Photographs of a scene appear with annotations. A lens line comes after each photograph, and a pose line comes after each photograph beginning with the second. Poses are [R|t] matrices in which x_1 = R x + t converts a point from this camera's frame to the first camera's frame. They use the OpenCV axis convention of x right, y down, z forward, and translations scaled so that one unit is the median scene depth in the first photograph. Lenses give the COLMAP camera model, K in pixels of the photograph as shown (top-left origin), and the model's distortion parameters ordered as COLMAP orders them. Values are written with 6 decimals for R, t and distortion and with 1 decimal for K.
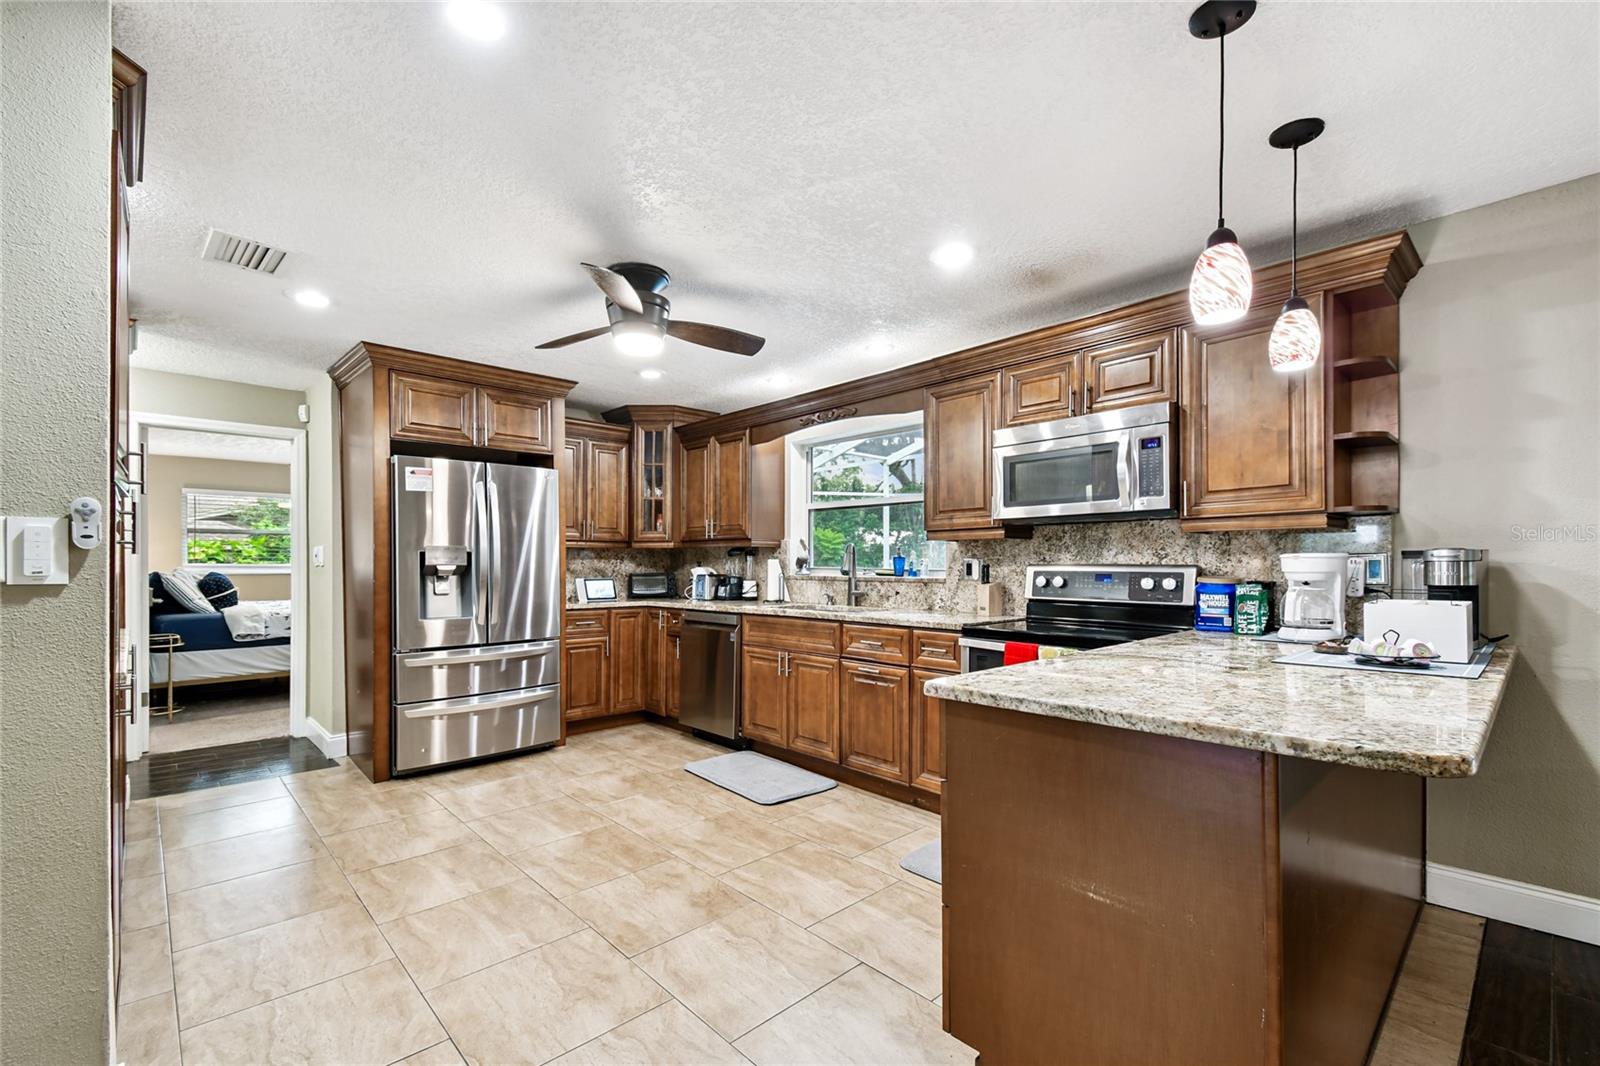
lens RADIAL K [[689.1, 0, 795.5], [0, 689.1, 558.8], [0, 0, 1]] dist [0.035005, -0.000135]
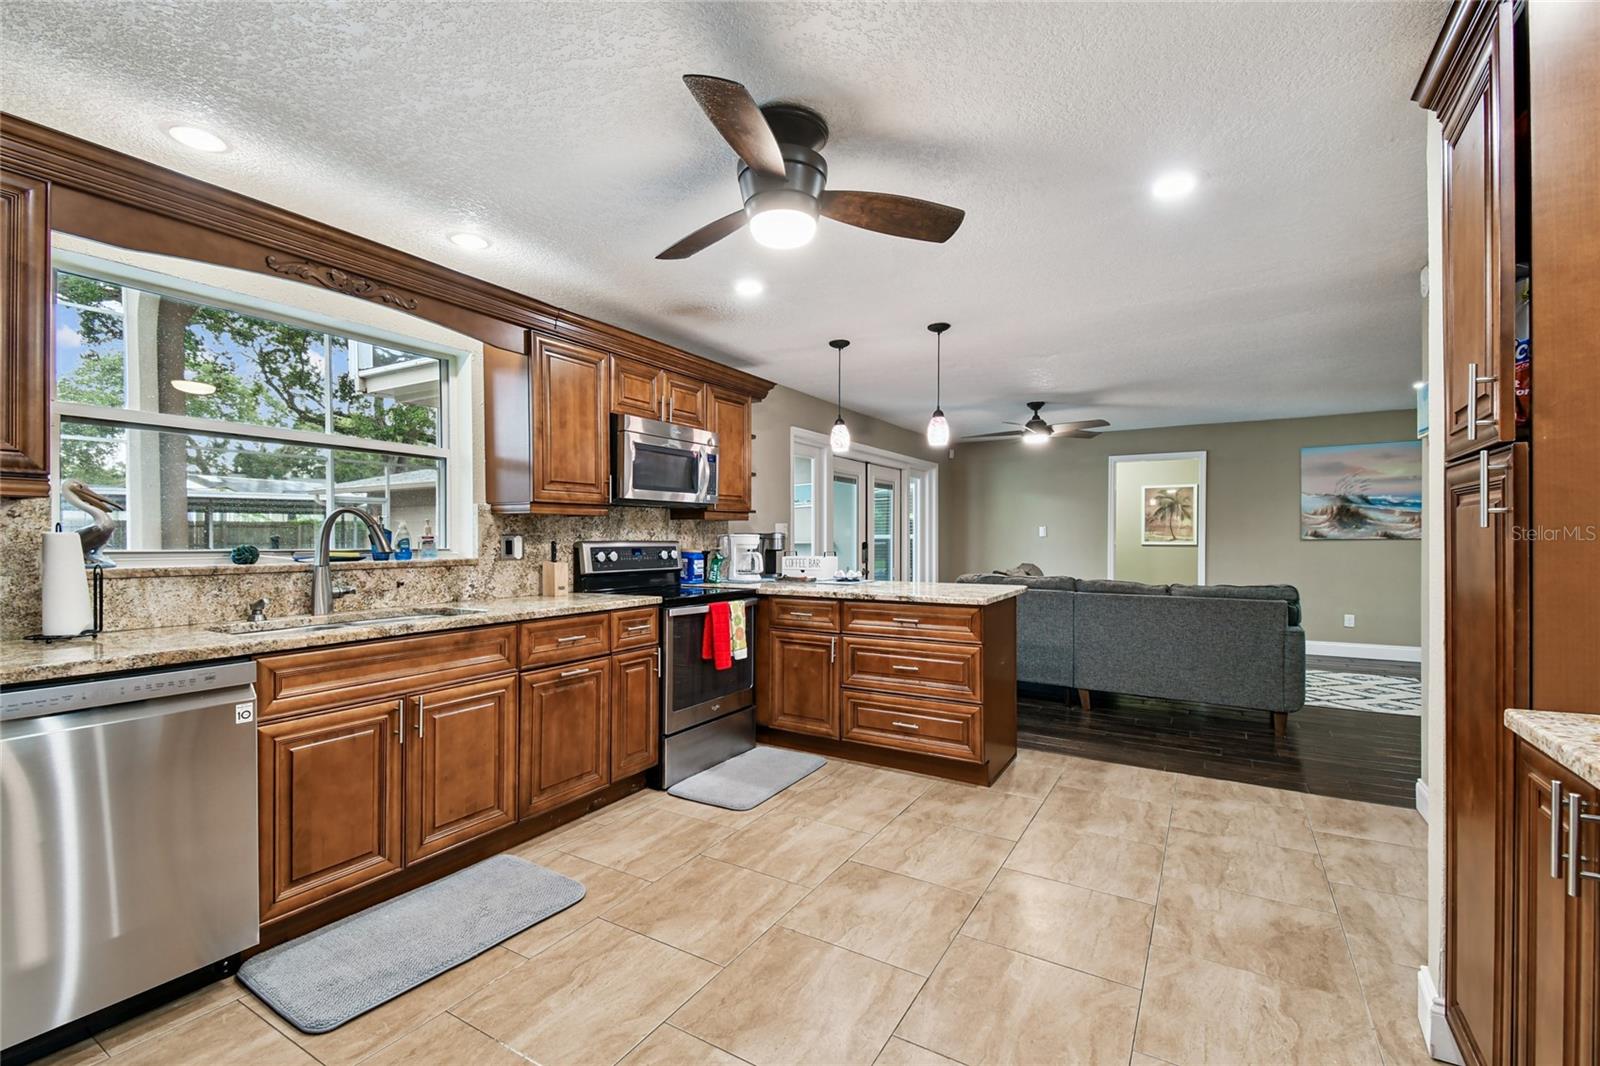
lens RADIAL K [[691.3, 0, 800.0], [0, 691.3, 533.0], [0, 0, 1]] dist [0.034394, -0.000011]
pose [[-0.278838, 0.009494, 0.960291, -0.786085], [-0.004508, 0.999927, -0.011195, 0.005987], [-0.960328, -0.007451, -0.278775, 1.016259]]
